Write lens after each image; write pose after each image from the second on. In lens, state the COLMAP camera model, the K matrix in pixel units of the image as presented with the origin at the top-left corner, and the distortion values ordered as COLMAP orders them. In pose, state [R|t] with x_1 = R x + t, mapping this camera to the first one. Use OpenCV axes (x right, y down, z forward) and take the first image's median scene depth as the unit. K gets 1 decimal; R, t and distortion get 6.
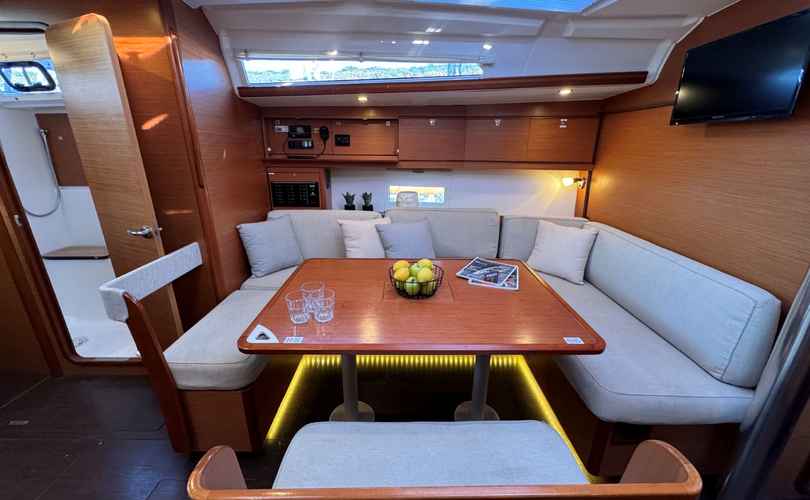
lens RADIAL K [[322.4, 0, 405.5], [0, 322.4, 248.1], [0, 0, 1]] dist [-0.001890, 0.000188]
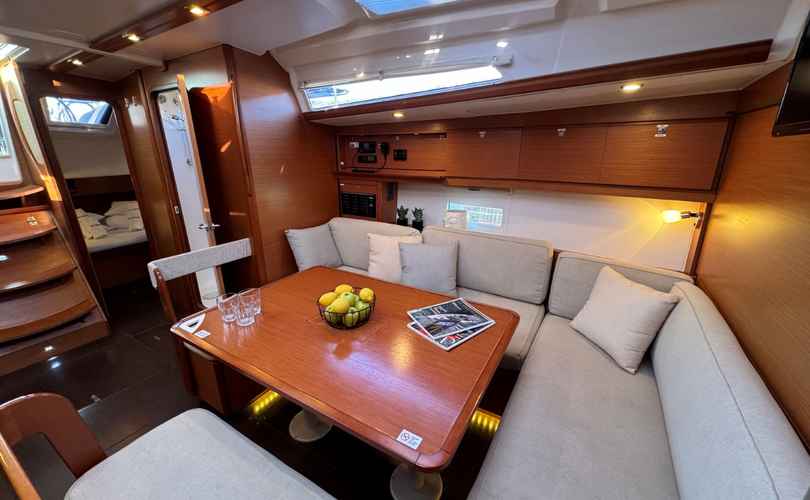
lens RADIAL K [[322.4, 0, 406.0], [0, 322.4, 249.0], [0, 0, 1]] dist [-0.001890, 0.000188]
pose [[0.854333, 0.143244, -0.499595, 0.418193], [-0.149665, 0.988356, 0.027447, -0.083357], [0.497710, 0.051323, 0.865824, 0.166400]]
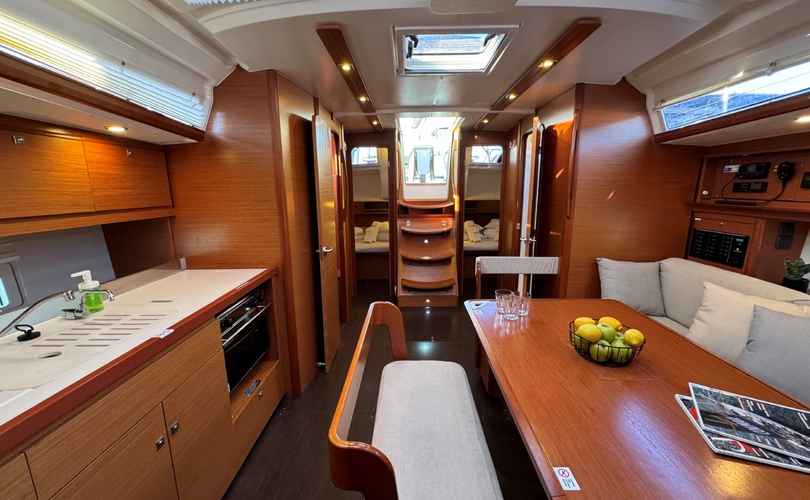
lens RADIAL K [[322.4, 0, 406.5], [0, 322.4, 249.6], [0, 0, 1]] dist [-0.001890, 0.000188]
pose [[-0.024514, 0.185659, -0.982308, 0.547954], [-0.305504, 0.934206, 0.184192, -0.082222], [0.951875, 0.304614, 0.033818, 0.268983]]
